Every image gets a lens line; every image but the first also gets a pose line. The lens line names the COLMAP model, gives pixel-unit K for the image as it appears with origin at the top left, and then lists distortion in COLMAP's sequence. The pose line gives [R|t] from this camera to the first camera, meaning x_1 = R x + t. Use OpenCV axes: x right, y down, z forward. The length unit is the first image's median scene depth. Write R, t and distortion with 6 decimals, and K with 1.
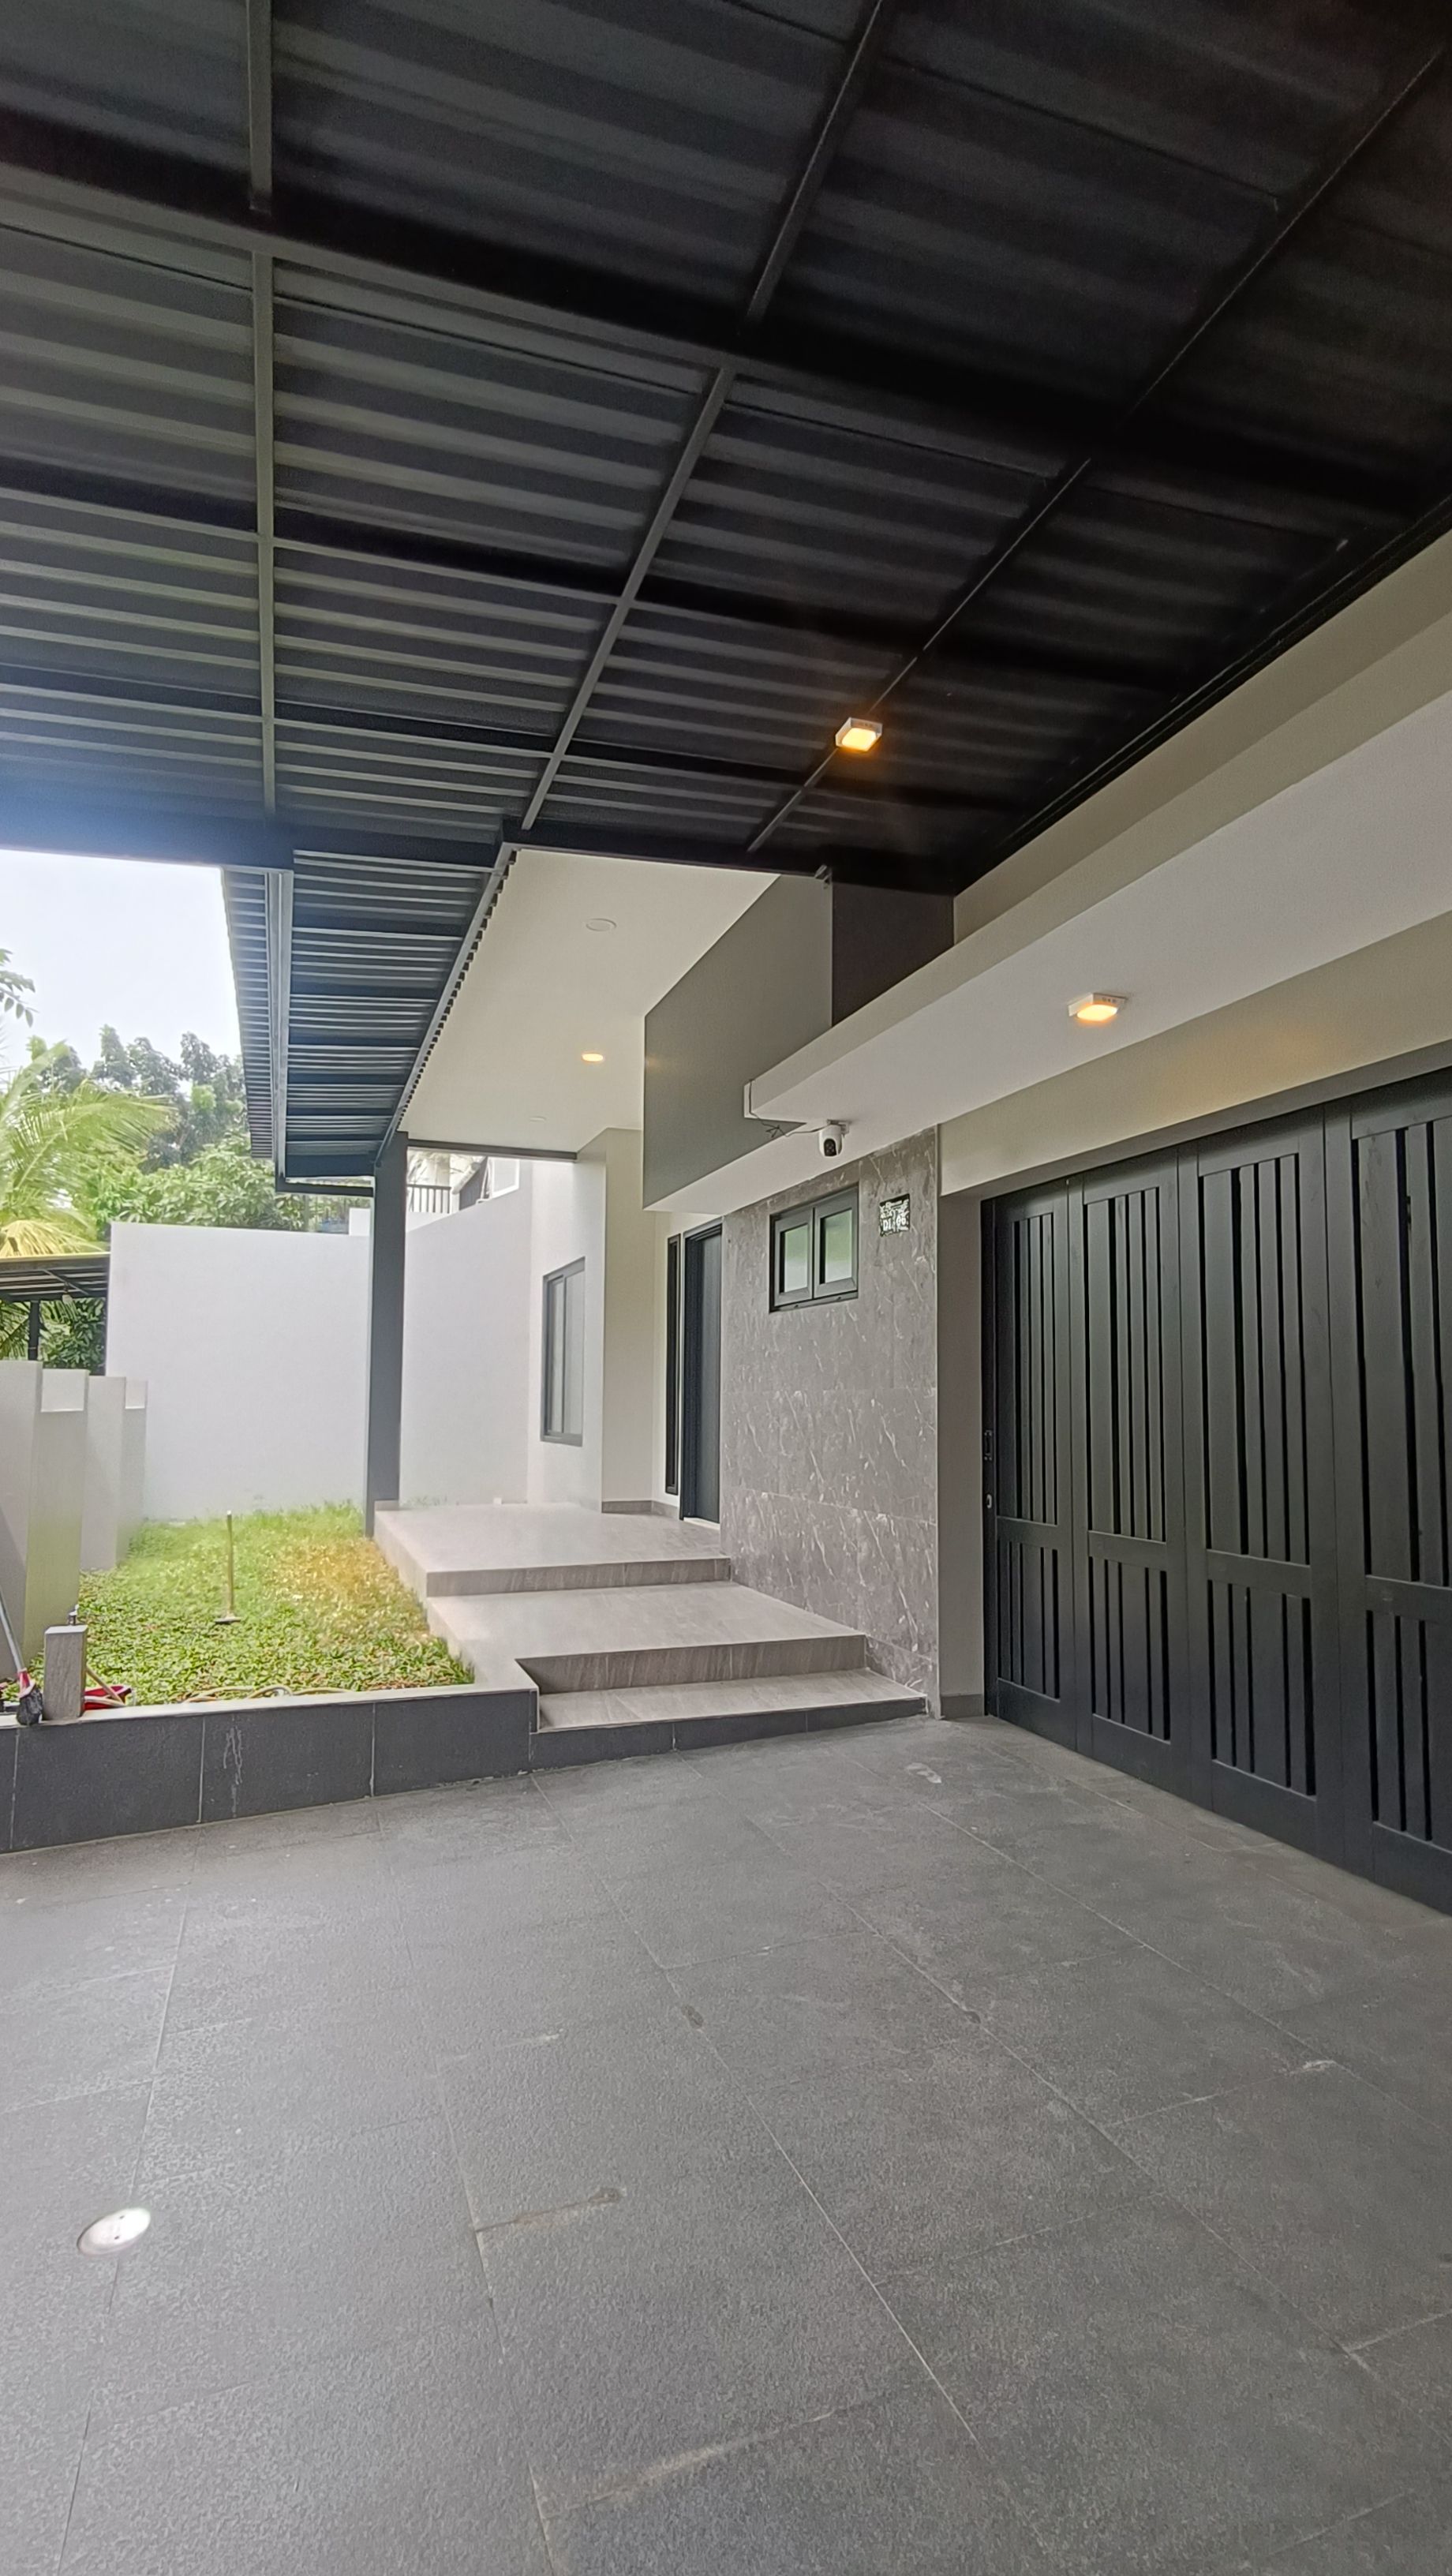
lens RADIAL K [[1200.4, 0, 726.0], [0, 1200.4, 1288.0], [0, 0, 1]] dist [-0.003085, -0.000501]
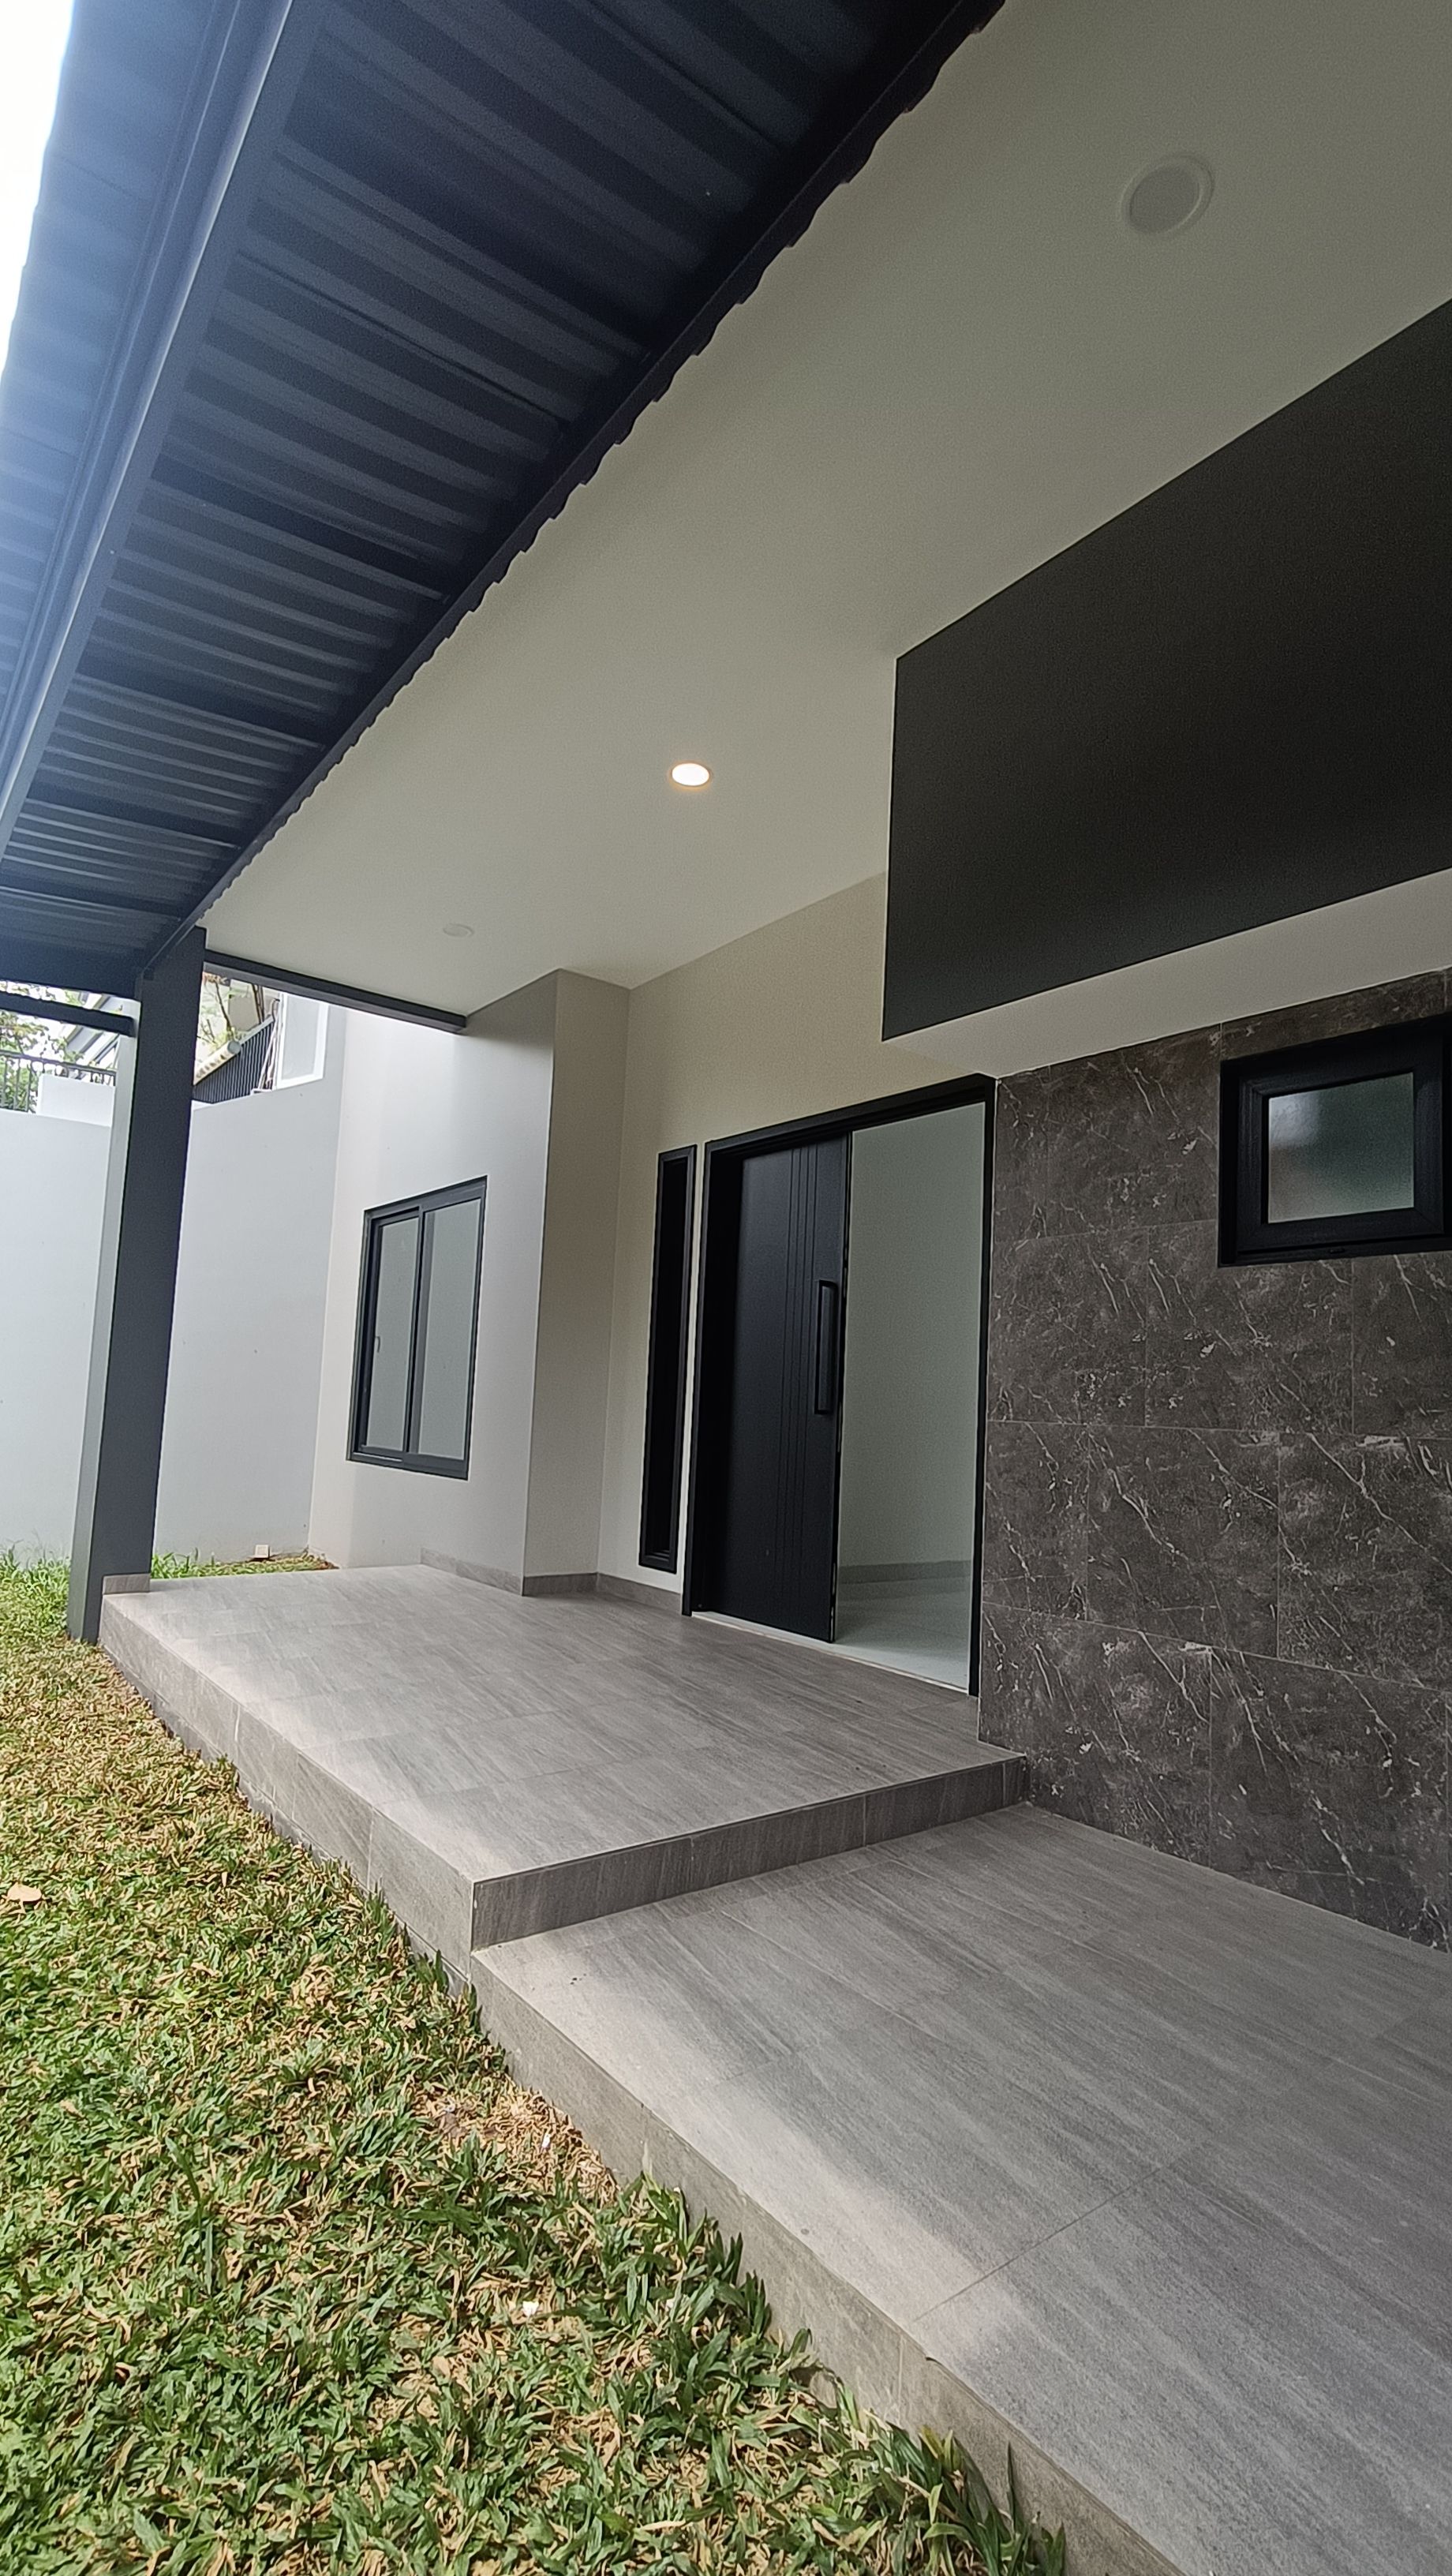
lens RADIAL K [[1200.4, 0, 726.0], [0, 1200.4, 1288.0], [0, 0, 1]] dist [-0.003085, -0.000501]
pose [[0.956369, 0.059536, 0.286030, -0.183707], [-0.061502, 0.998105, -0.002116, 0.026883], [-0.285614, -0.015567, 0.958218, 0.383423]]
